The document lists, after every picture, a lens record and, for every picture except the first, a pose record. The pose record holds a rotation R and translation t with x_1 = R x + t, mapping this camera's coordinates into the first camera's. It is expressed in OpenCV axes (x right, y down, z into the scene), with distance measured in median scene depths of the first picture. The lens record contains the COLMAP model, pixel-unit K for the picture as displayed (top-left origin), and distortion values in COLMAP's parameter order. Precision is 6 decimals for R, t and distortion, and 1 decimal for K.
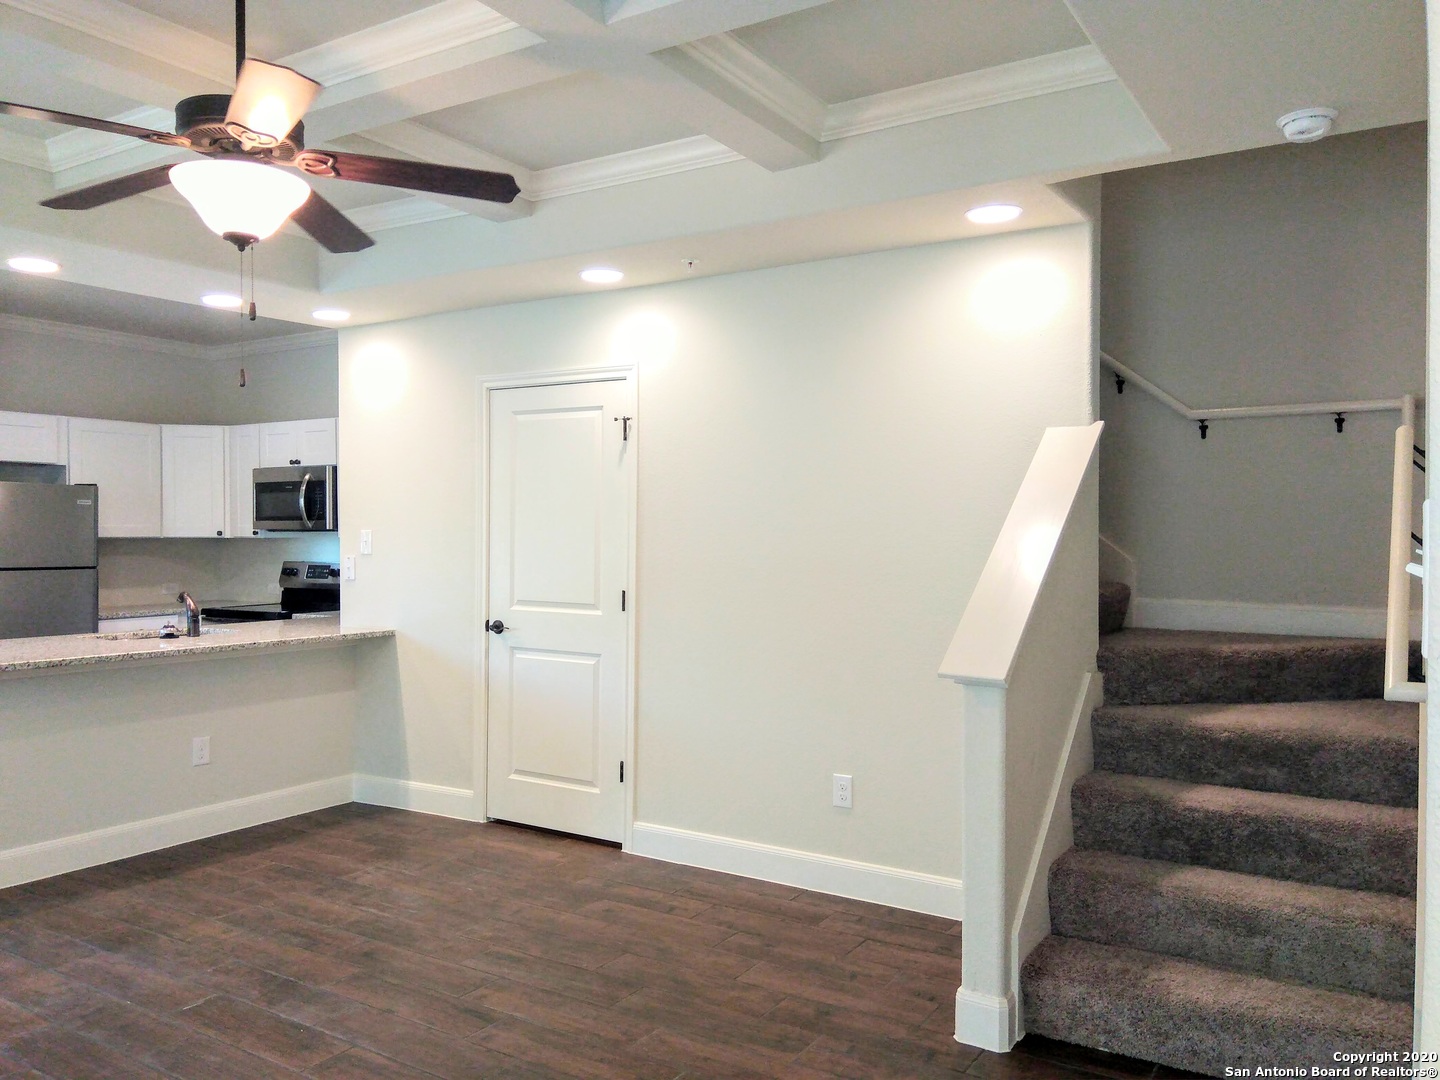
lens RADIAL K [[1106.2, 0, 720.8], [0, 1106.2, 540.6], [0, 0, 1]] dist [0.121812, -0.178404]
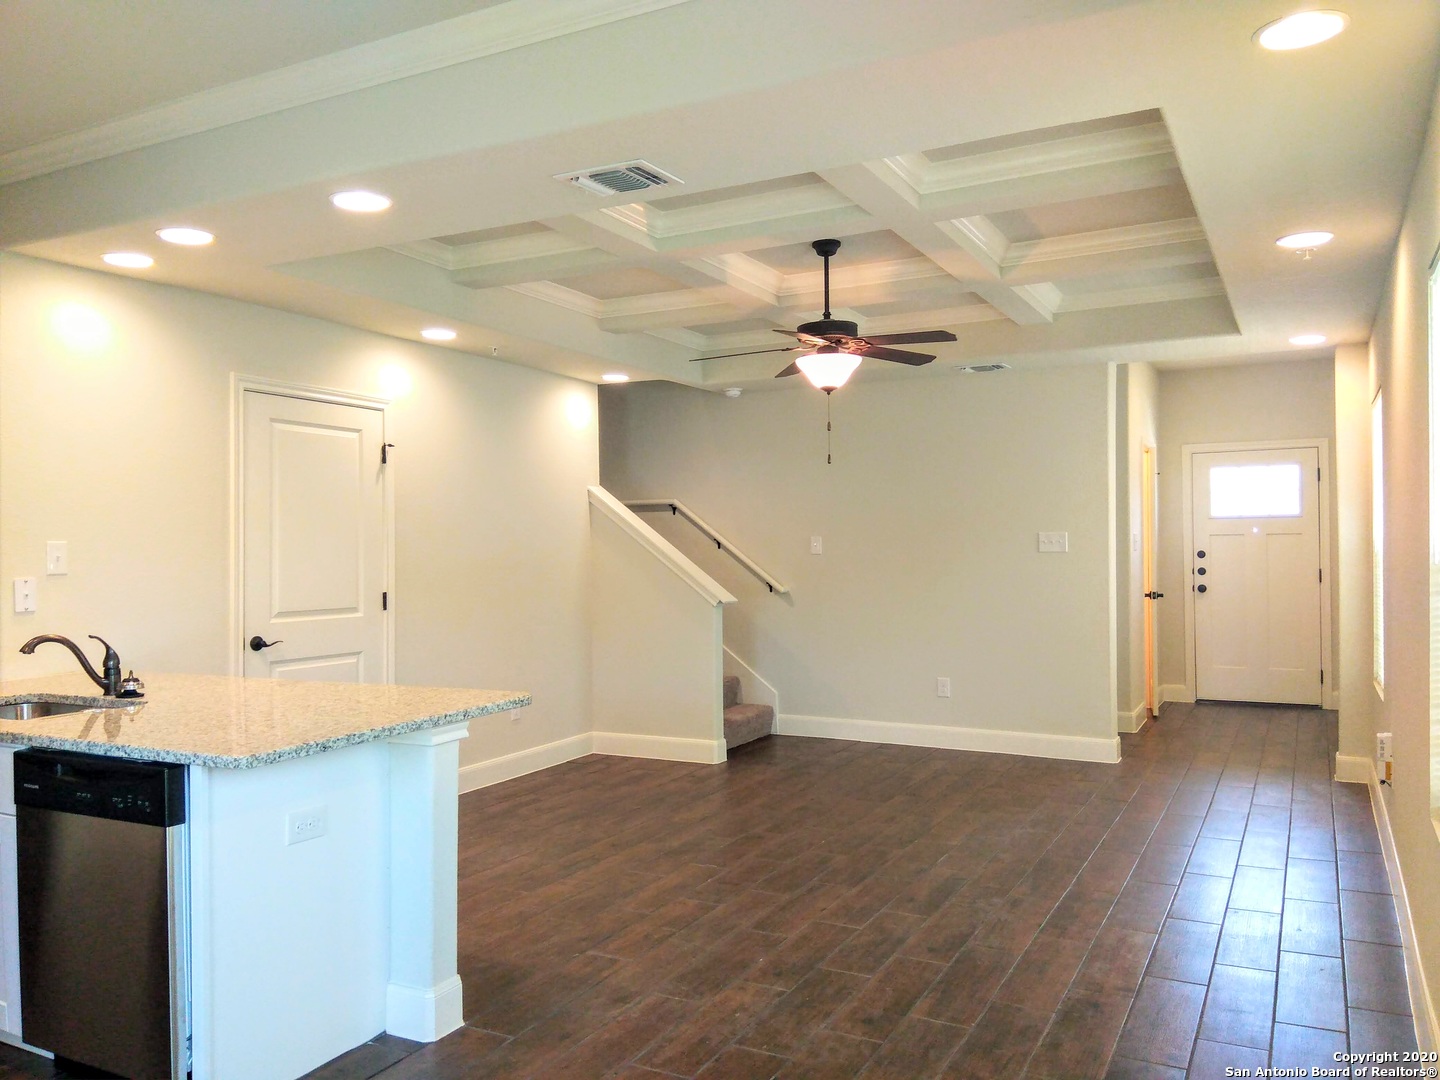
lens RADIAL K [[1106.2, 0, 720.8], [0, 1106.2, 540.6], [0, 0, 1]] dist [0.121812, -0.178404]
pose [[-0.078964, 0.001993, 0.996875, -0.891213], [0.016257, 0.999868, -0.000712, -0.001810], [-0.996745, 0.016150, -0.078986, 0.513415]]
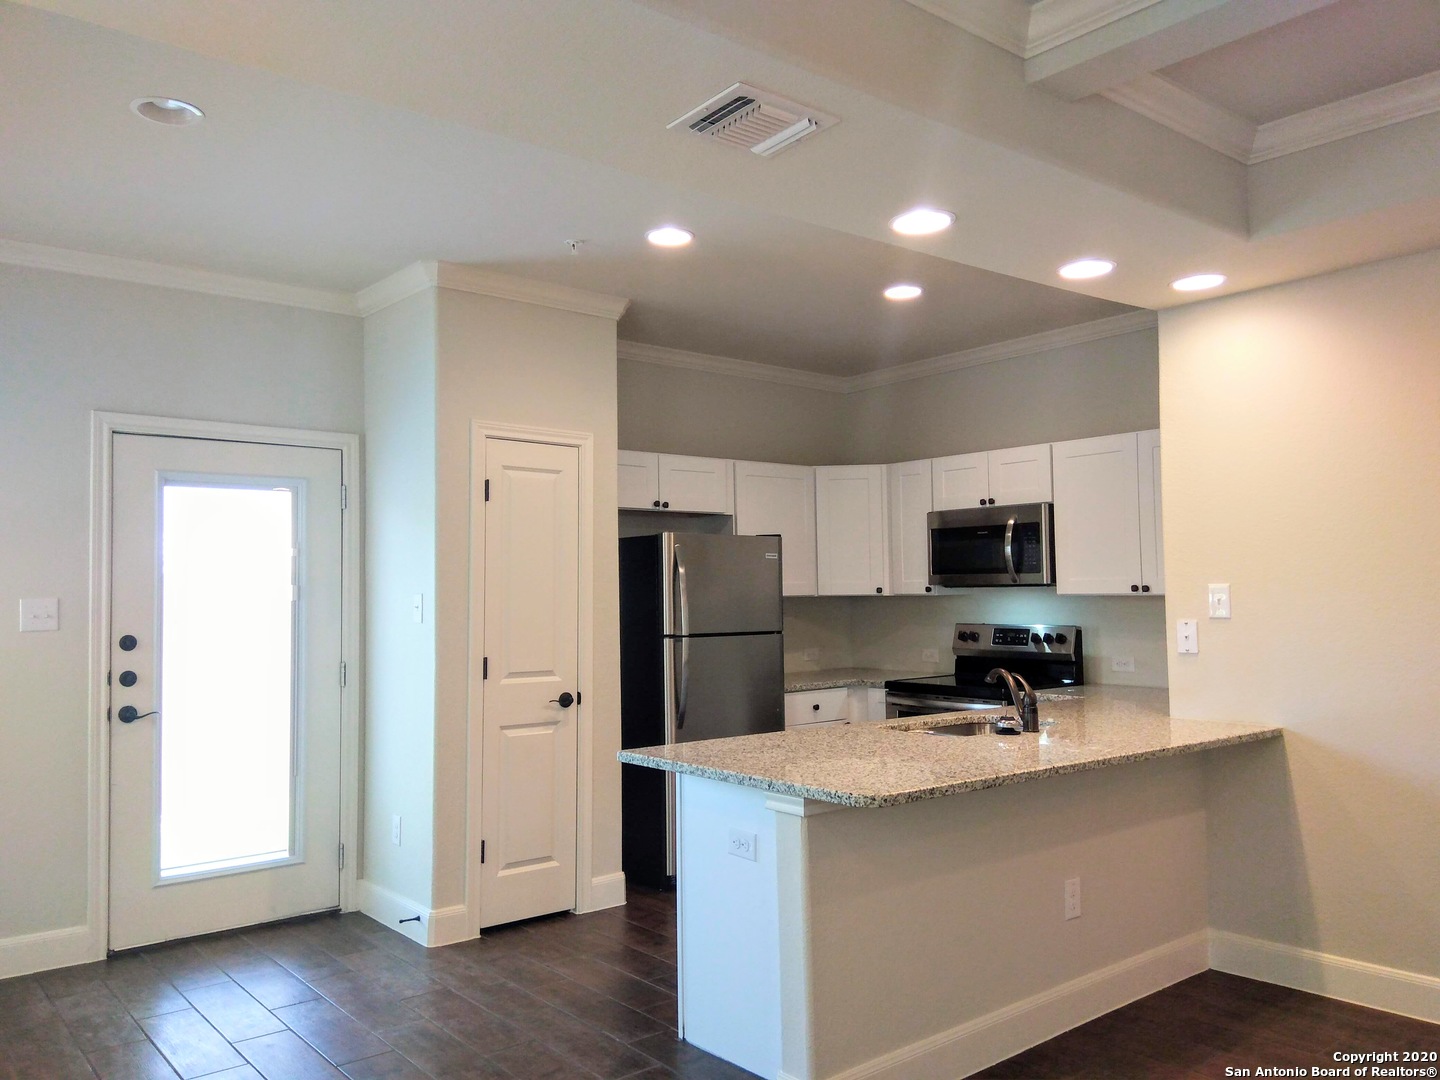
lens RADIAL K [[1106.2, 0, 720.8], [0, 1106.2, 540.6], [0, 0, 1]] dist [0.121812, -0.178404]
pose [[0.948956, -0.026159, -0.314323, -0.321341], [0.011071, 0.998703, -0.049691, -0.003949], [0.315215, 0.043675, 0.948015, 0.180925]]
